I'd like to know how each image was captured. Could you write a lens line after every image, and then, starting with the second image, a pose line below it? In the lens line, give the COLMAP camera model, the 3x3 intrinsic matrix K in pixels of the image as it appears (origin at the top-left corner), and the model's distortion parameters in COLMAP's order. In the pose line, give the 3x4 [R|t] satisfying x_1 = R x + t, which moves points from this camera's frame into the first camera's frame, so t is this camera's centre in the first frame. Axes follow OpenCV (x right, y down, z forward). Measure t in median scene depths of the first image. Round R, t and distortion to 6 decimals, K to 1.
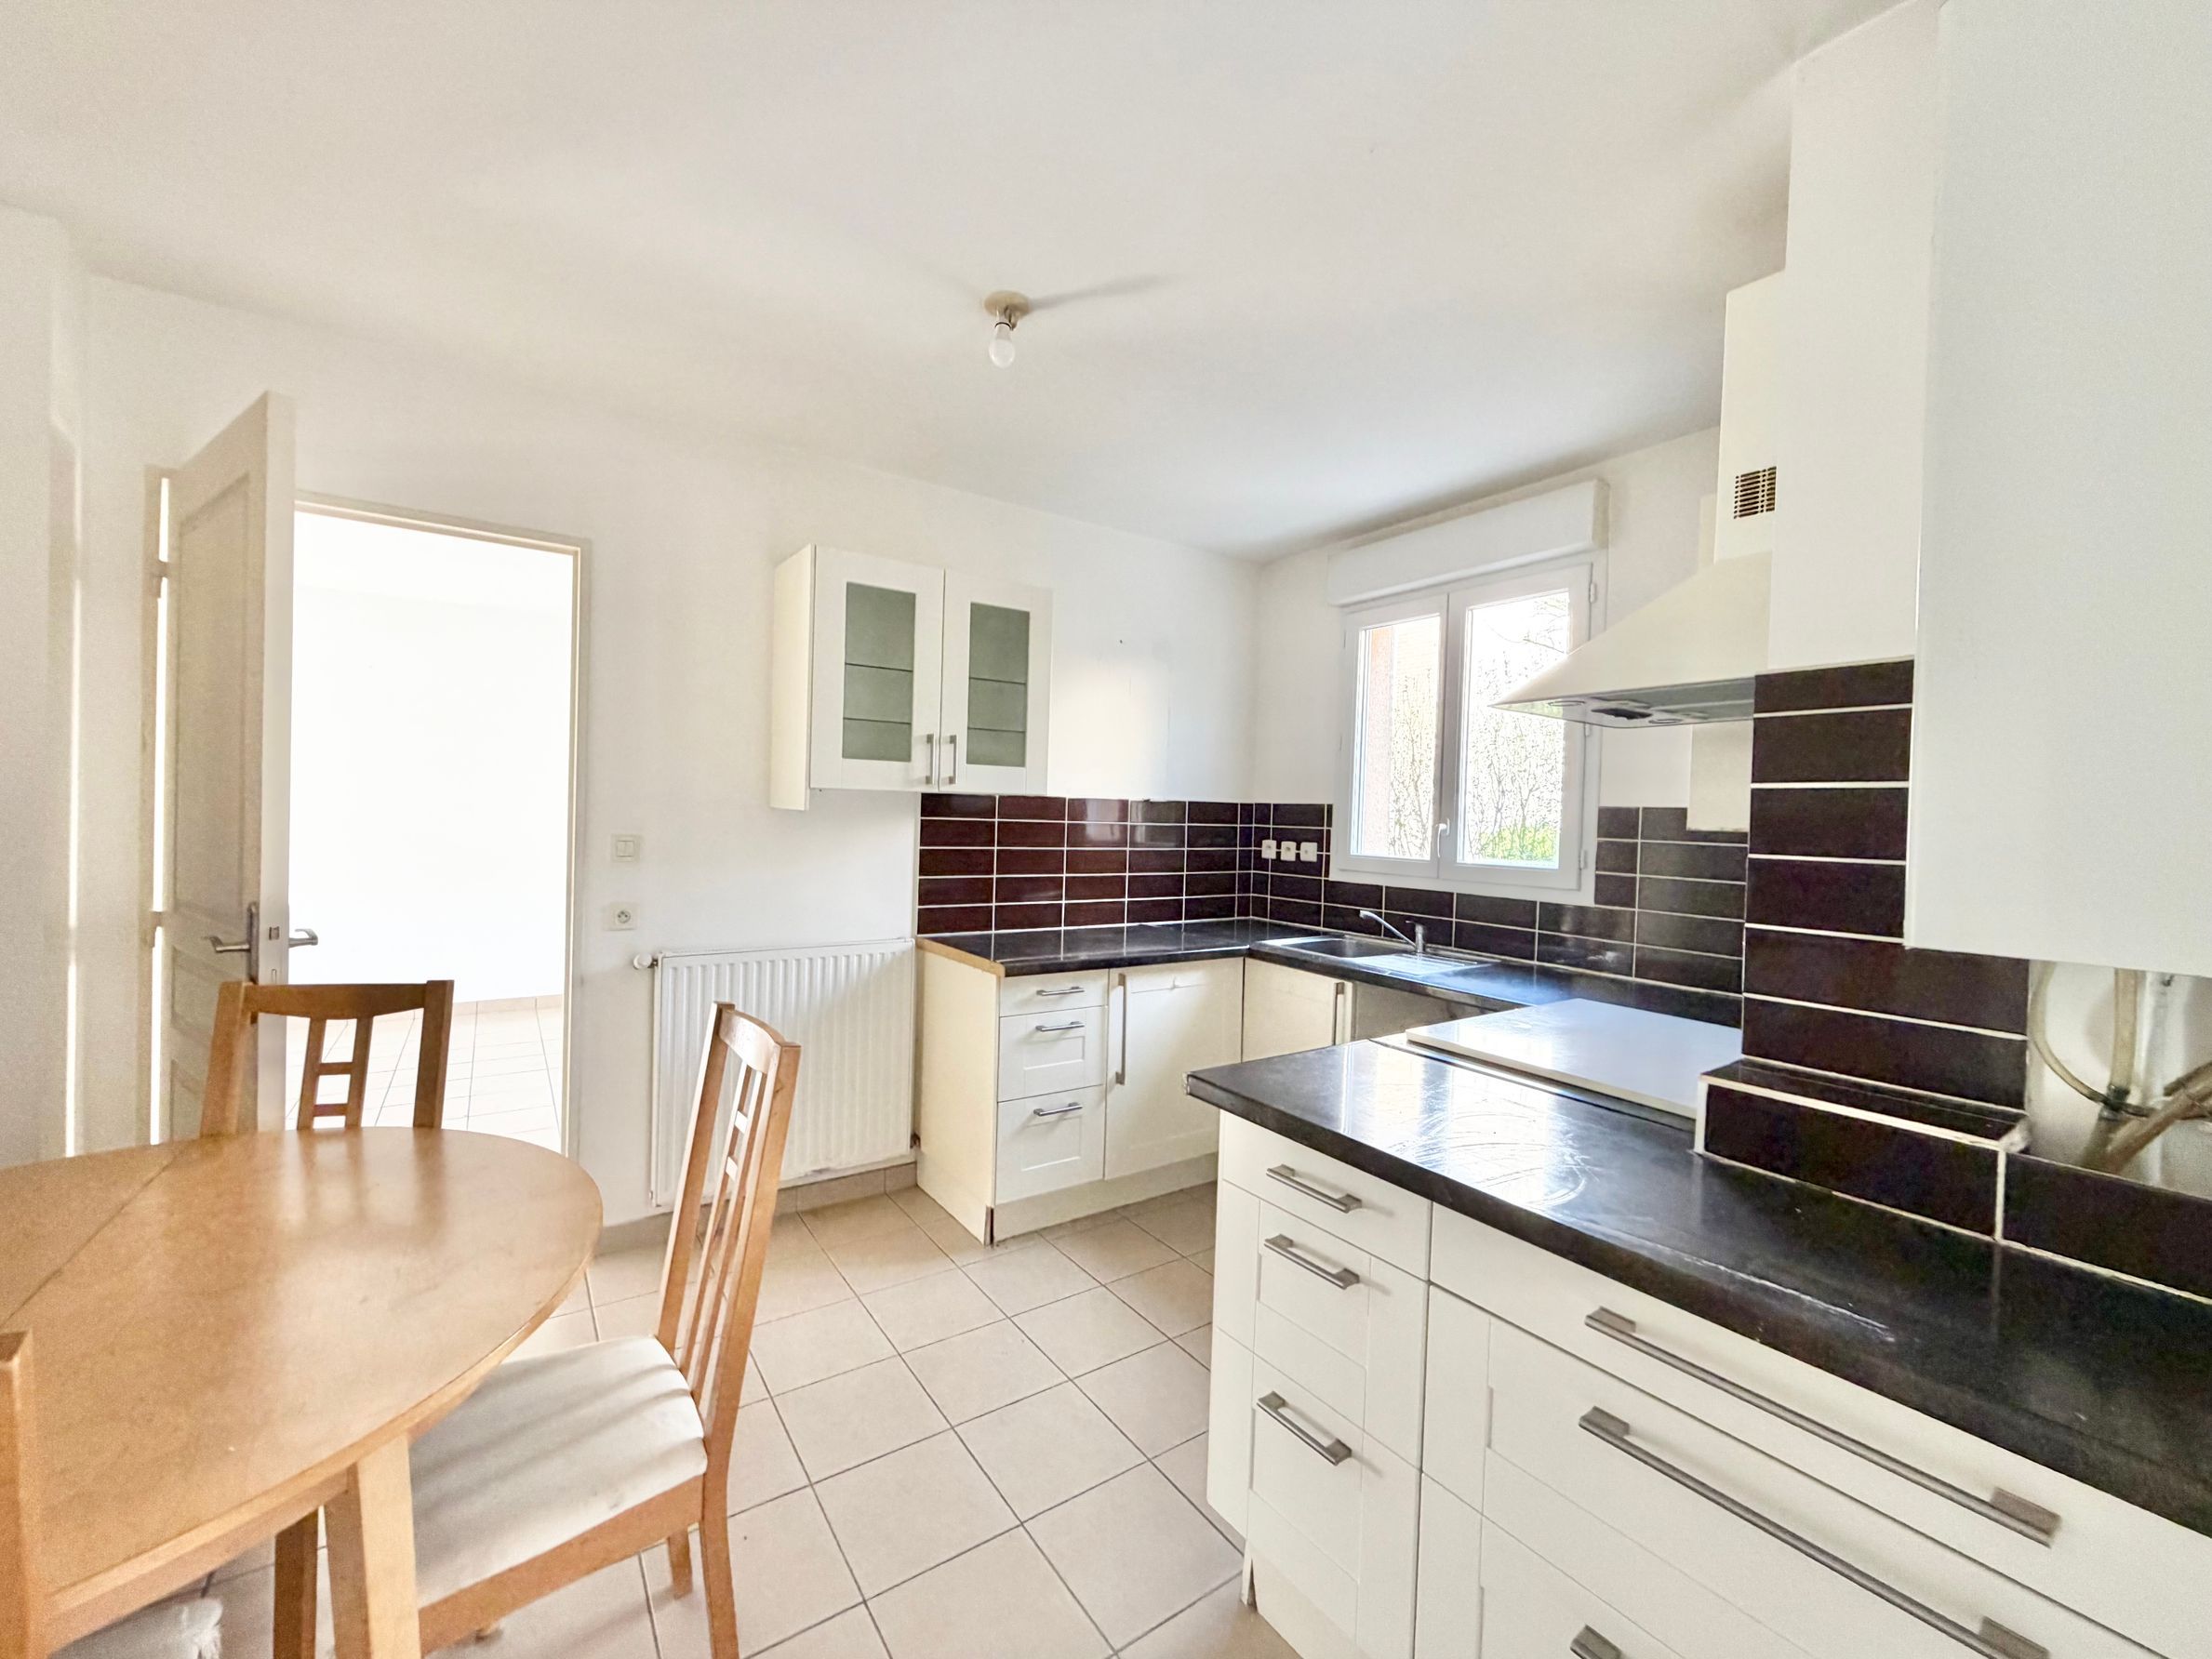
lens RADIAL K [[880.1, 0, 1099.4], [0, 880.1, 823.4], [0, 0, 1]] dist [-0.002026, 0.000211]
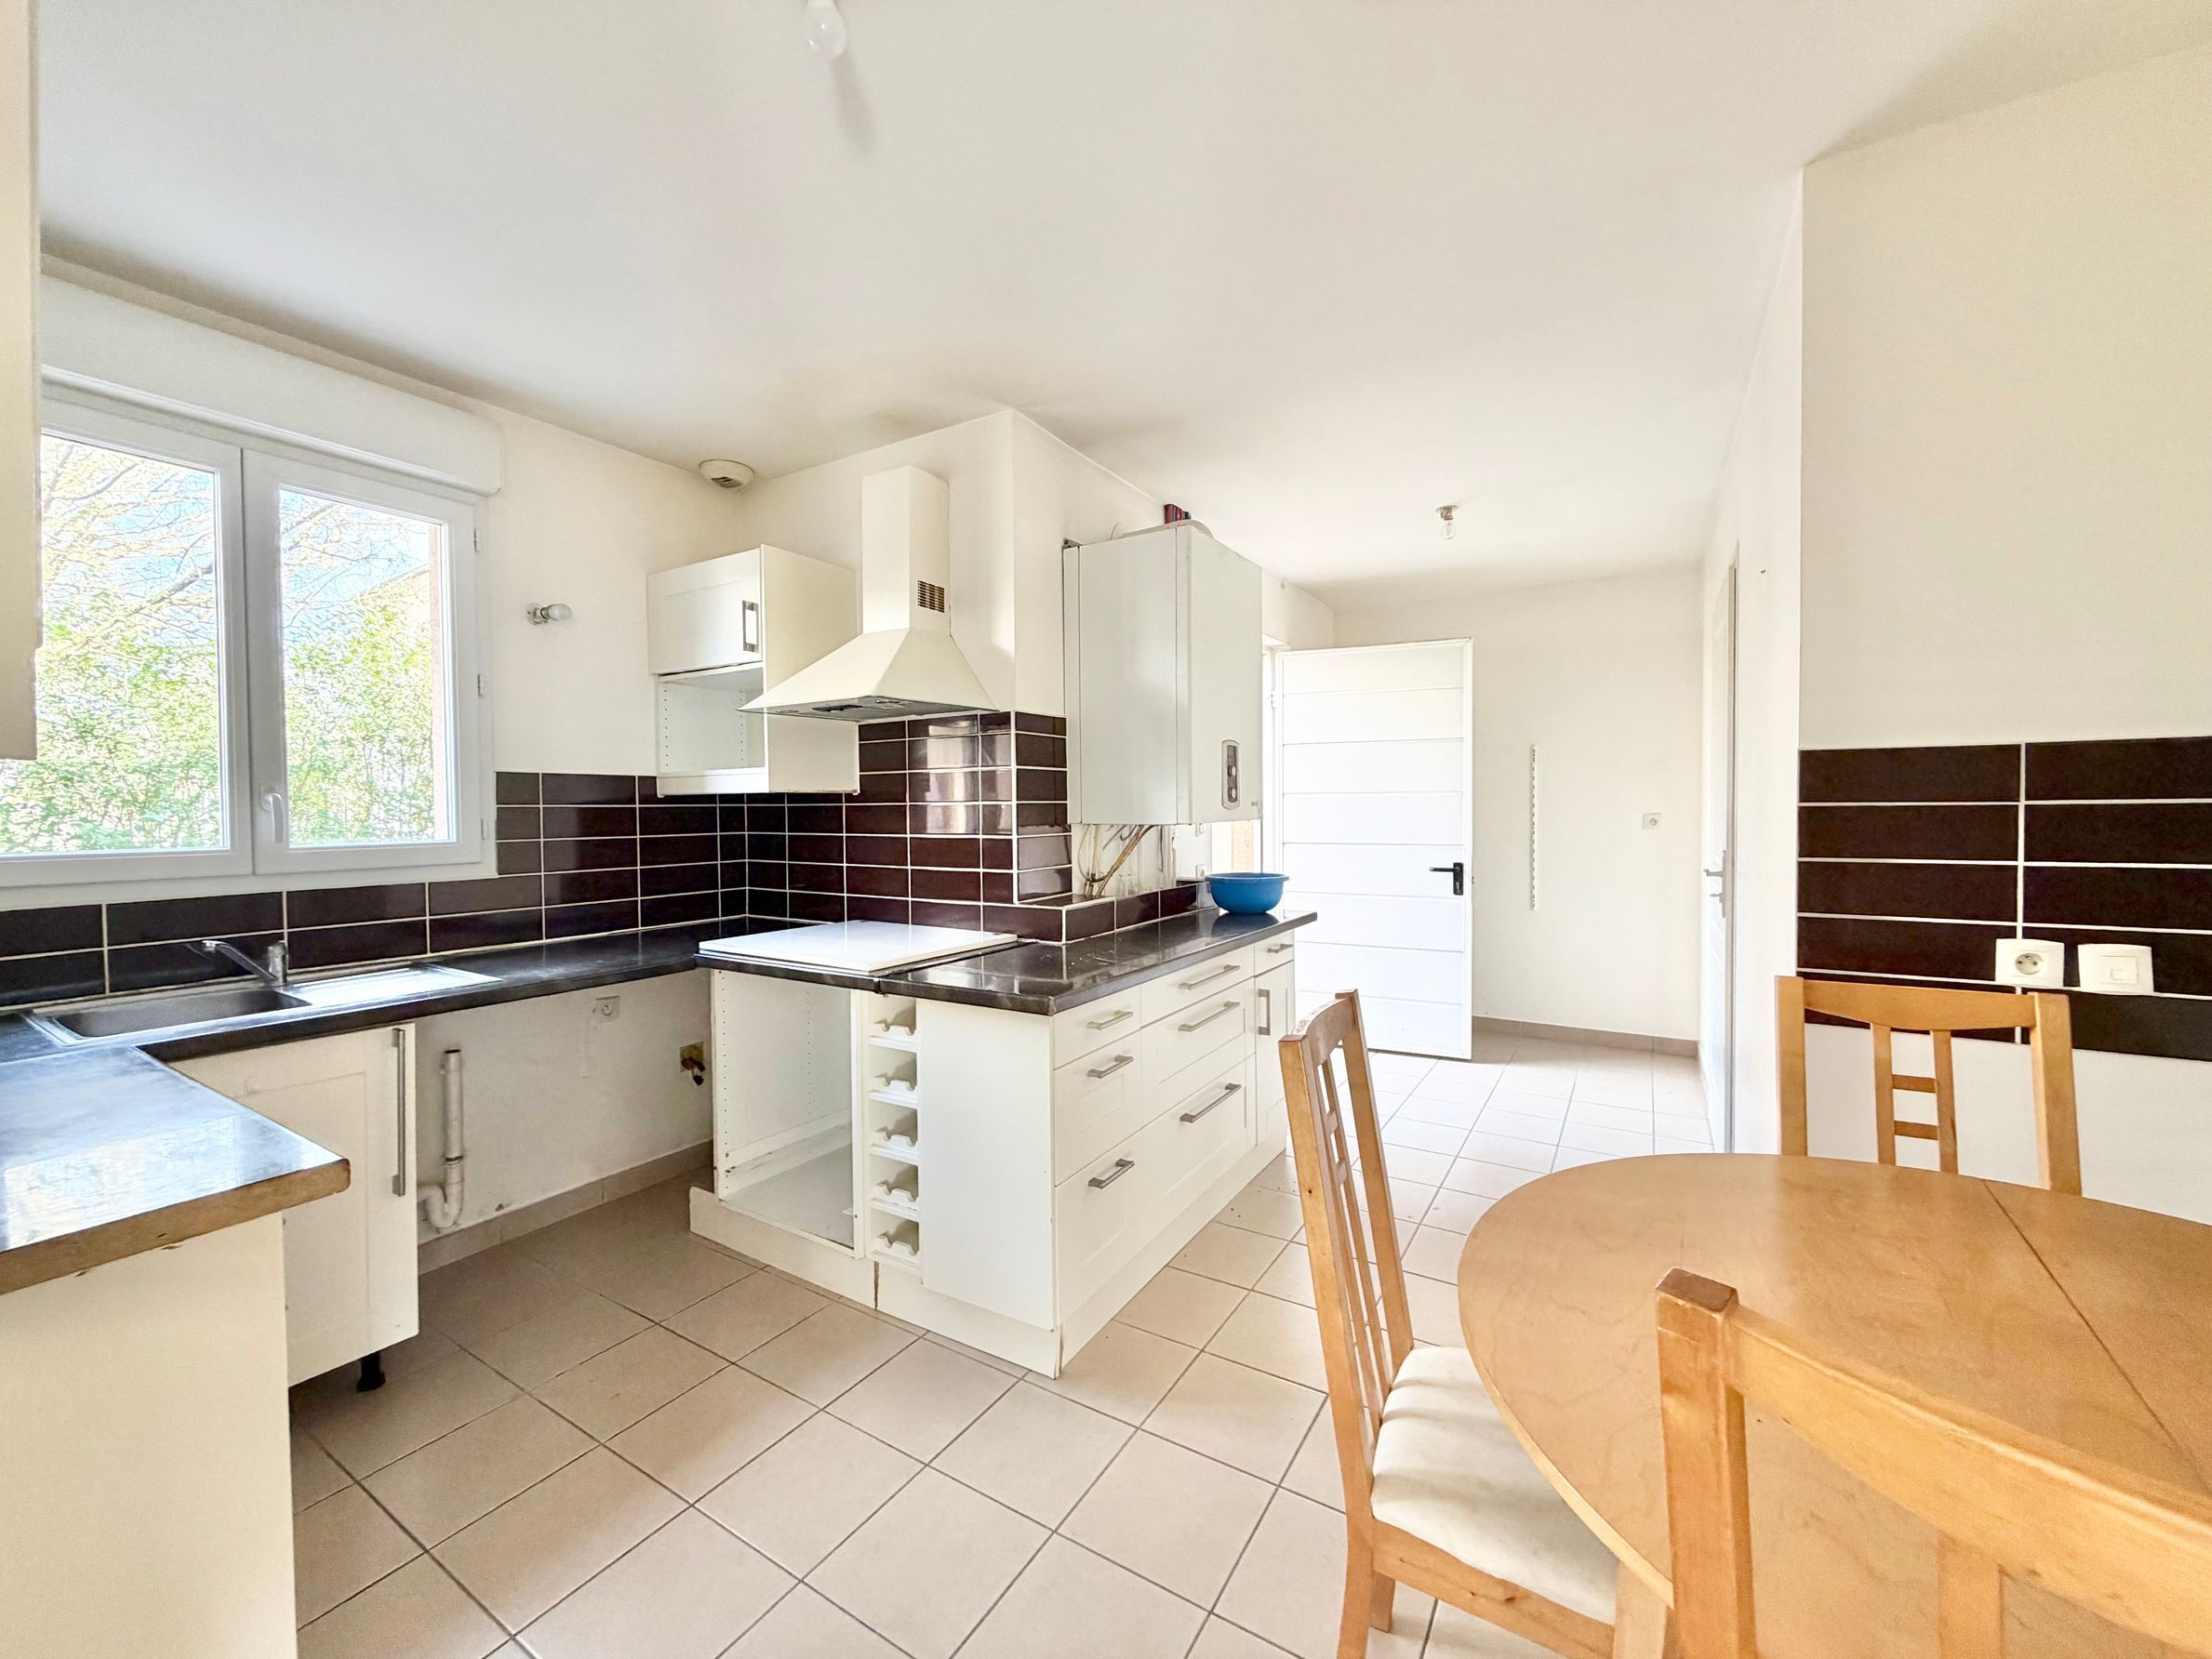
lens RADIAL K [[880.1, 0, 1099.4], [0, 880.1, 823.4], [0, 0, 1]] dist [-0.002026, 0.000211]
pose [[-0.391423, -0.044706, 0.919124, -0.541335], [0.006982, 0.998646, 0.051548, -0.008171], [-0.920184, 0.026595, -0.390581, 0.748600]]
